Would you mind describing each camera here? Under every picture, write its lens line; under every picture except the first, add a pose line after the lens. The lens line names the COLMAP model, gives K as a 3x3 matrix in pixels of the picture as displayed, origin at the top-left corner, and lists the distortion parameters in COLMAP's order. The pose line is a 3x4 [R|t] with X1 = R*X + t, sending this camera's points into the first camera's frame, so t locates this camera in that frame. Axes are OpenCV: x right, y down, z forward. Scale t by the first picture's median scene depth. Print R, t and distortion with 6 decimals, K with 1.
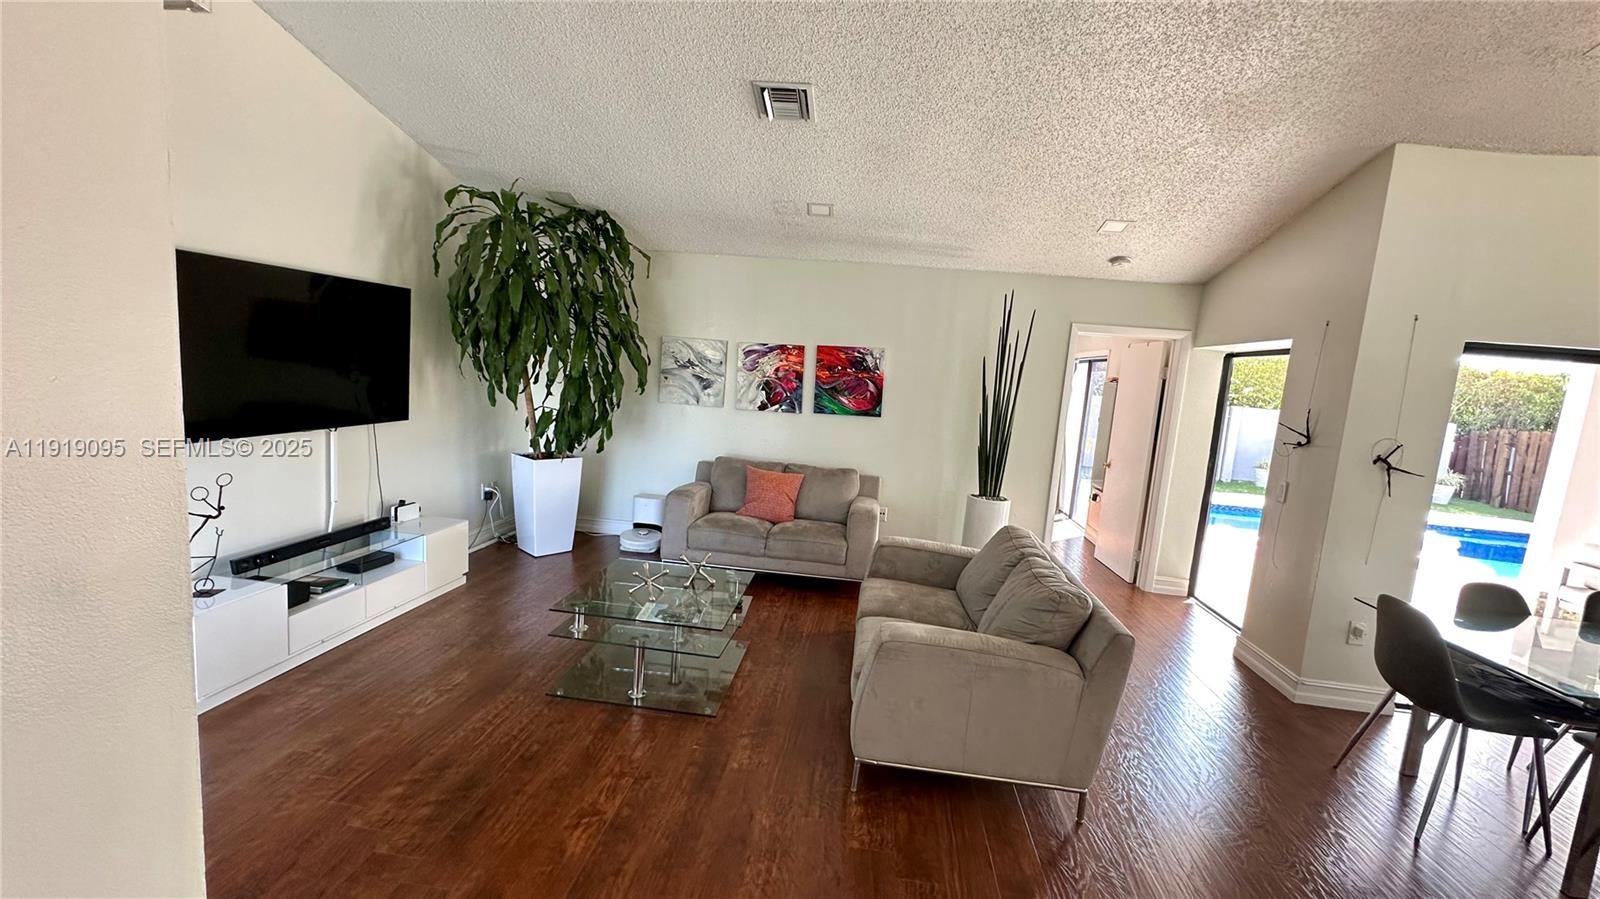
lens RADIAL K [[635.4, 0, 798.9], [0, 635.4, 447.6], [0, 0, 1]] dist [-0.009308, 0.002409]
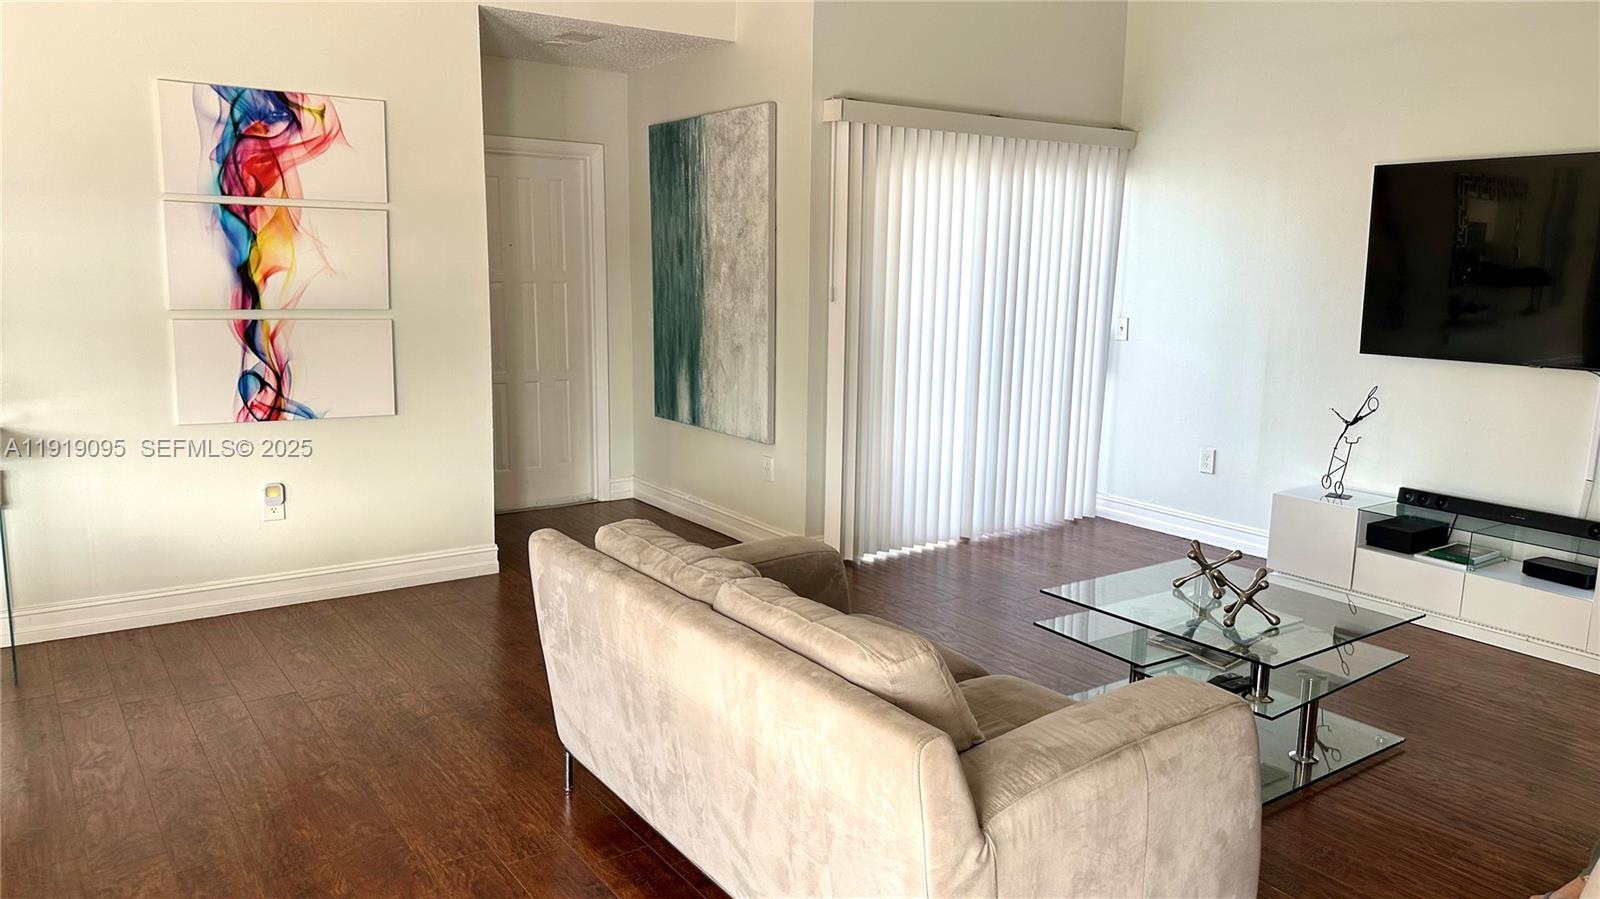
lens RADIAL K [[1105.7, 0, 803.3], [0, 1105.7, 464.2], [0, 0, 1]] dist [0.067717, -0.083634]
pose [[-0.729010, 0.044876, -0.683031, 0.525647], [-0.154780, 0.961197, 0.228351, -0.057016], [0.666774, 0.272189, -0.693776, 0.915139]]
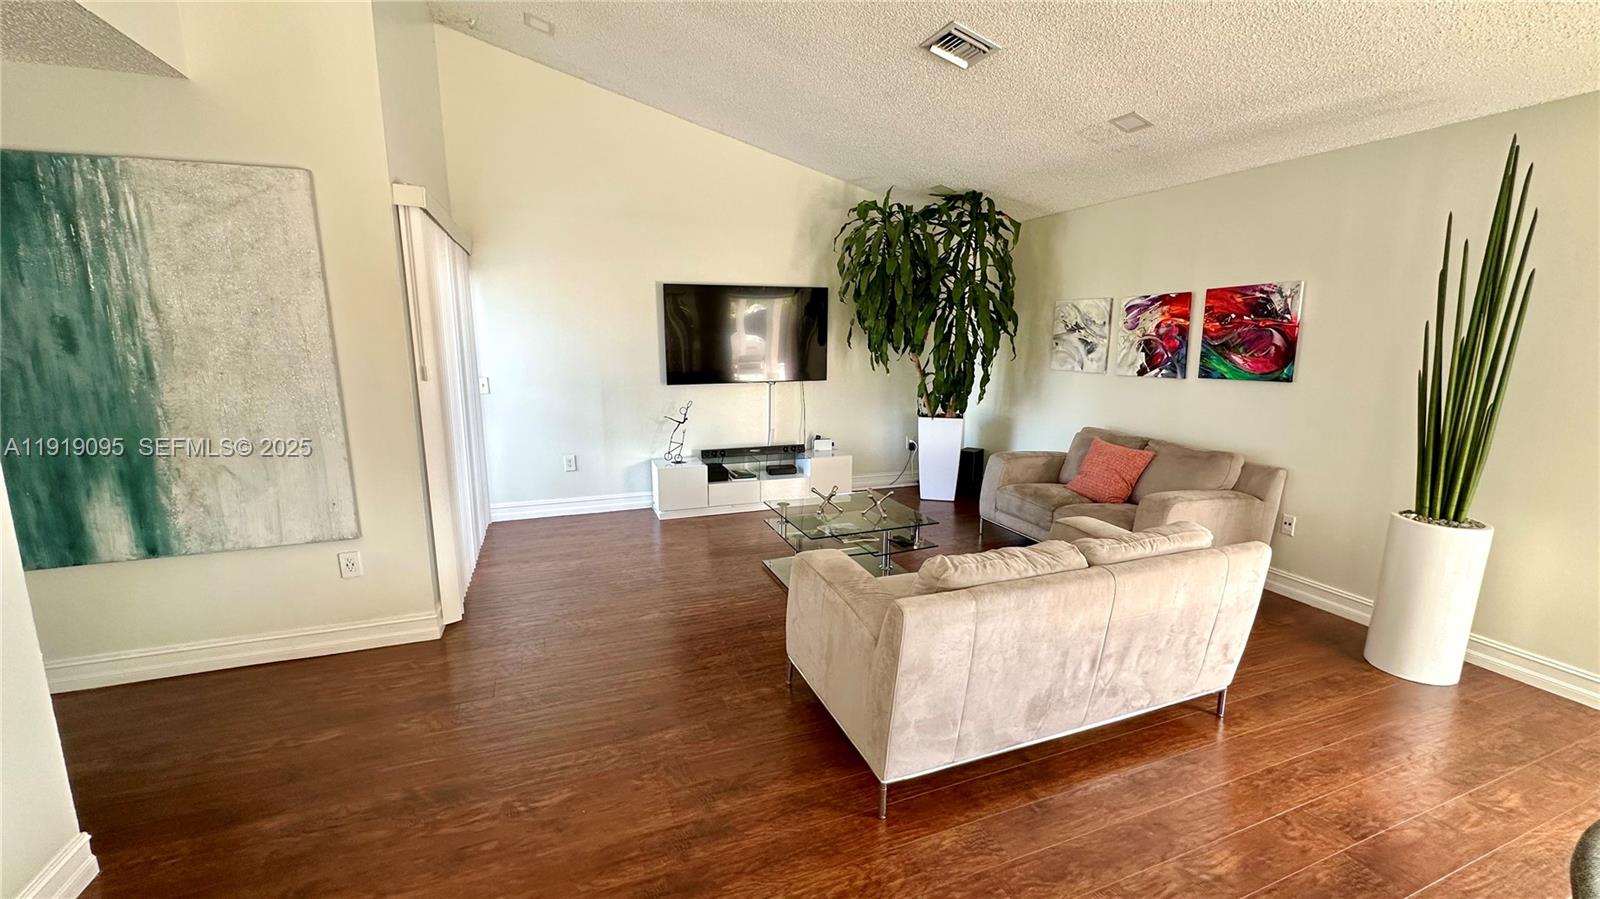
lens RADIAL K [[635.4, 0, 797.6], [0, 635.4, 448.8], [0, 0, 1]] dist [-0.009308, 0.002409]
pose [[0.468064, 0.086602, -0.879441, 0.504321], [-0.080691, 0.995217, 0.055057, 0.029956], [0.880003, 0.045193, 0.472813, 0.217712]]
